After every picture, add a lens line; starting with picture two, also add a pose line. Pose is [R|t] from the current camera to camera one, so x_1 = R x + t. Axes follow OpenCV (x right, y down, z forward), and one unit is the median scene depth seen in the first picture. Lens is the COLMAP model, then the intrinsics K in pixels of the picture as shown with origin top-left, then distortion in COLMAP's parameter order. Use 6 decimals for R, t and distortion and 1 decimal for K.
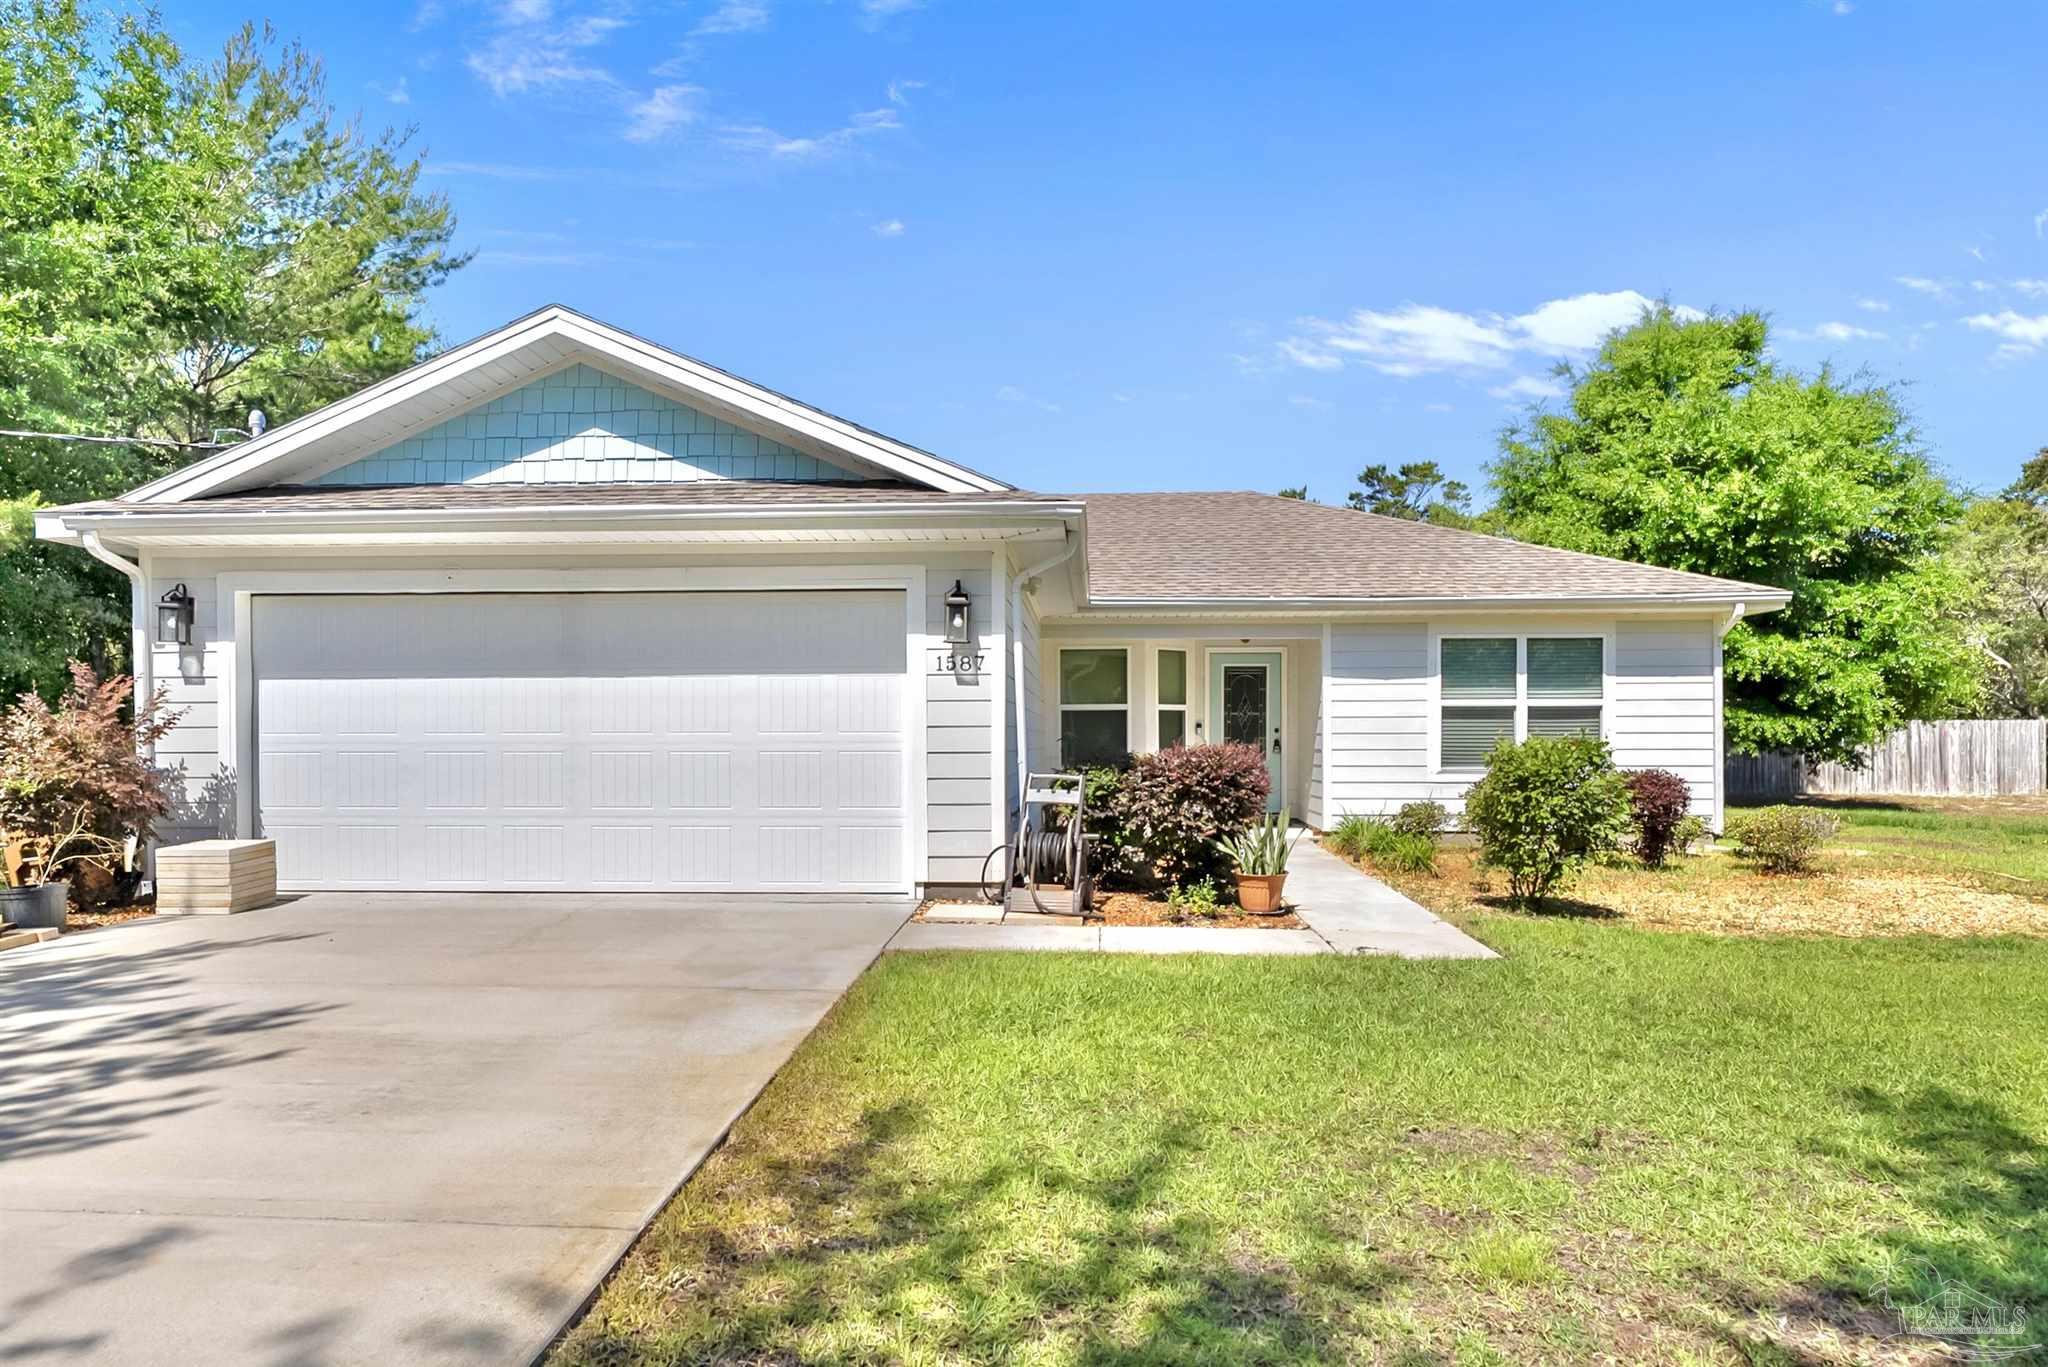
lens RADIAL K [[1204.8, 0, 1018.0], [0, 1204.8, 719.8], [0, 0, 1]] dist [-0.001135, -0.000522]
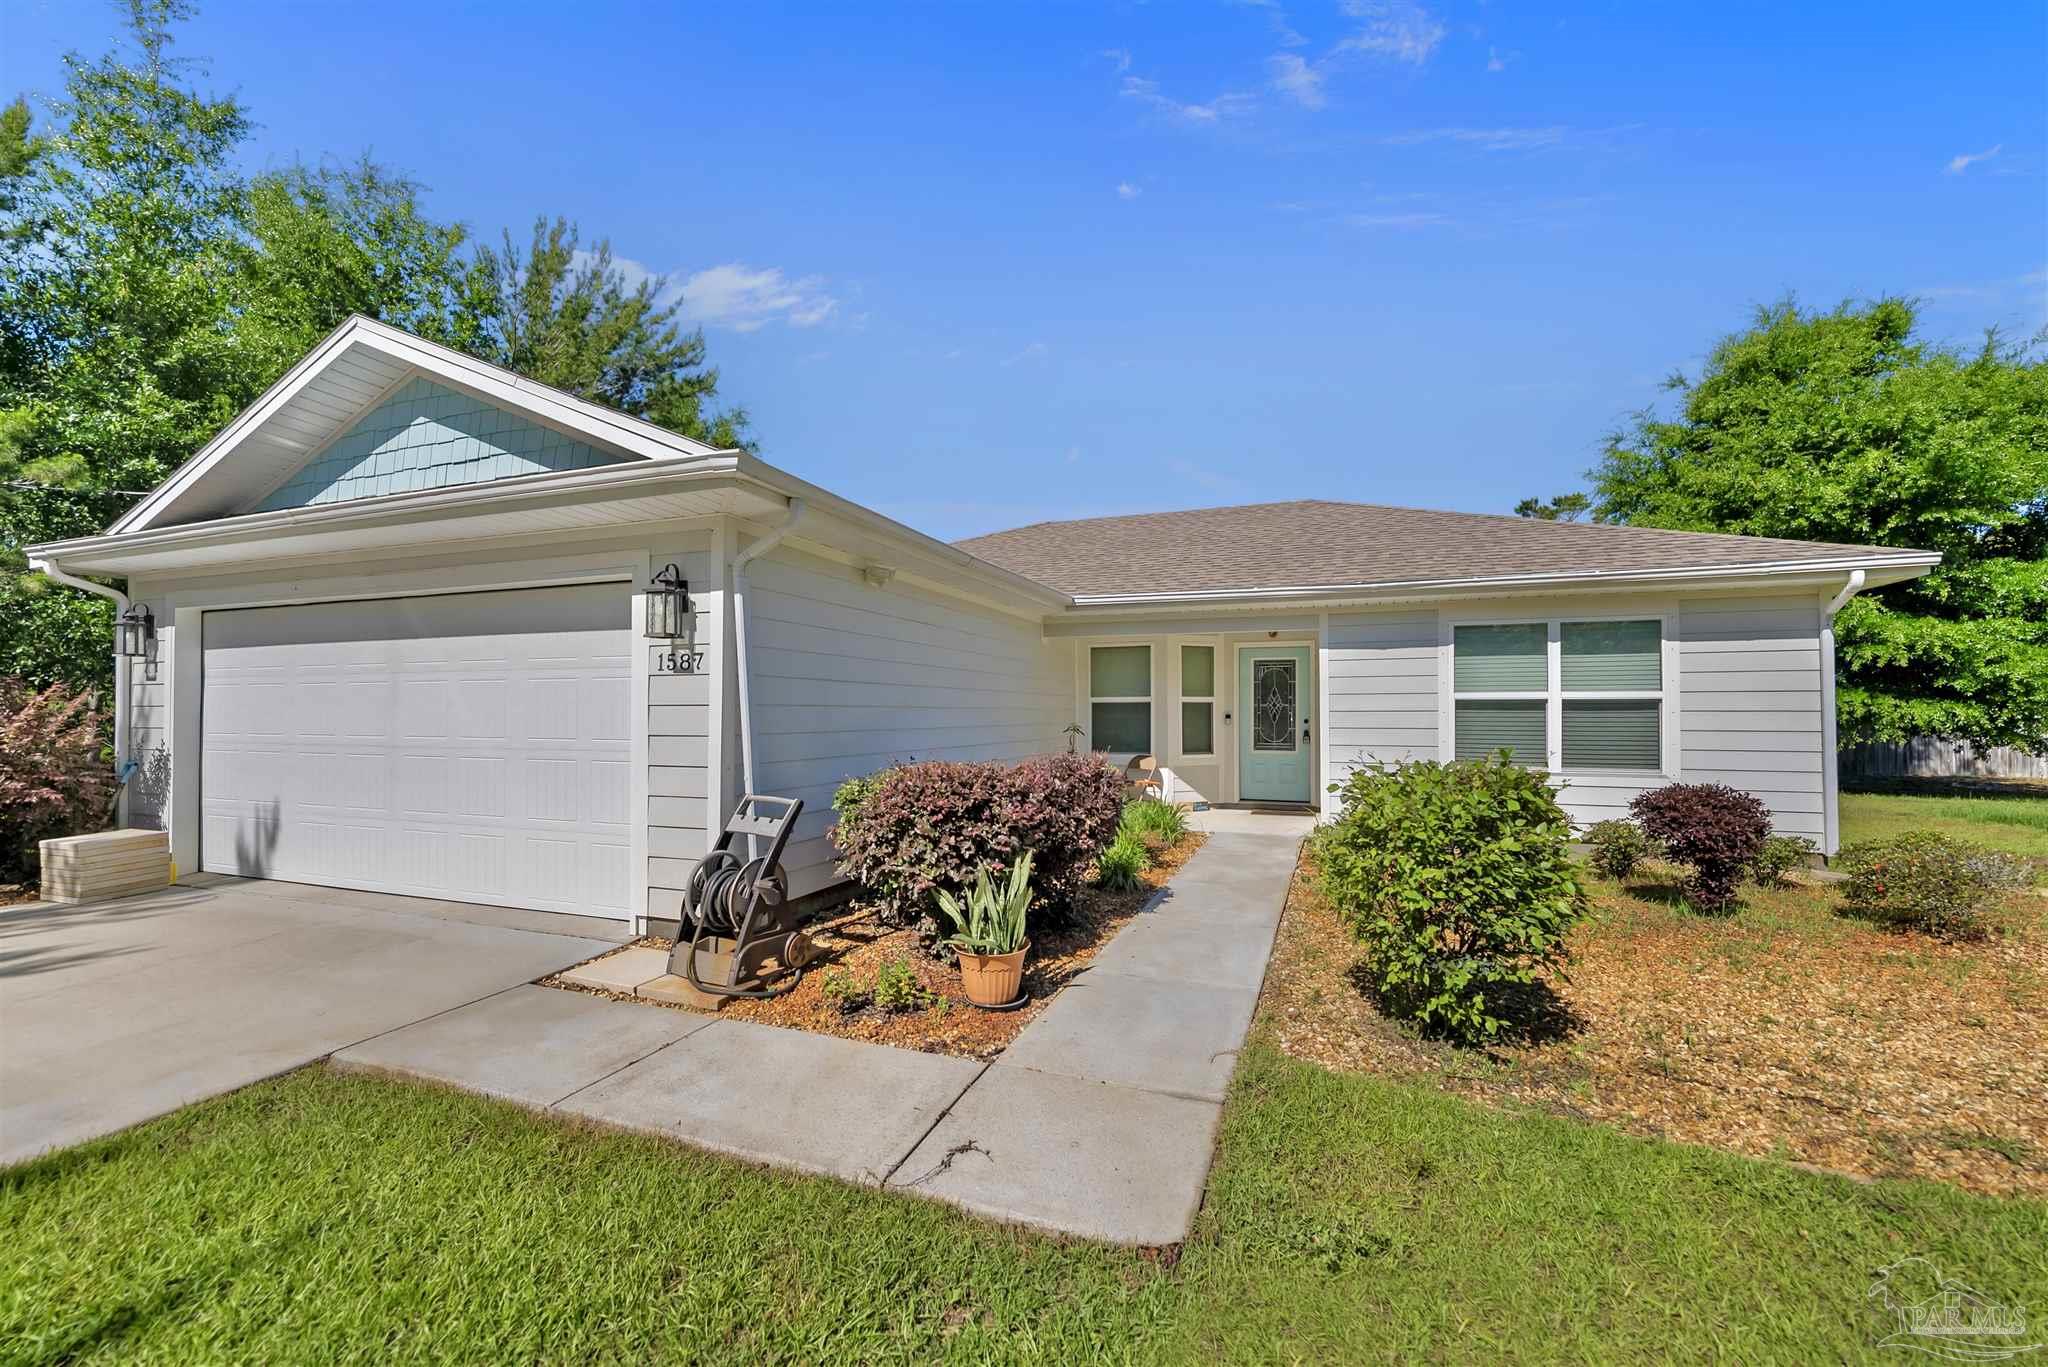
lens RADIAL K [[822.5, 0, 1011.9], [0, 822.5, 687.3], [0, 0, 1]] dist [0.001081, 0.000073]
pose [[0.960303, -0.007022, -0.278870, 0.119084], [0.002482, 0.999859, -0.016631, -0.006386], [0.278947, 0.015278, 0.960185, 0.178964]]
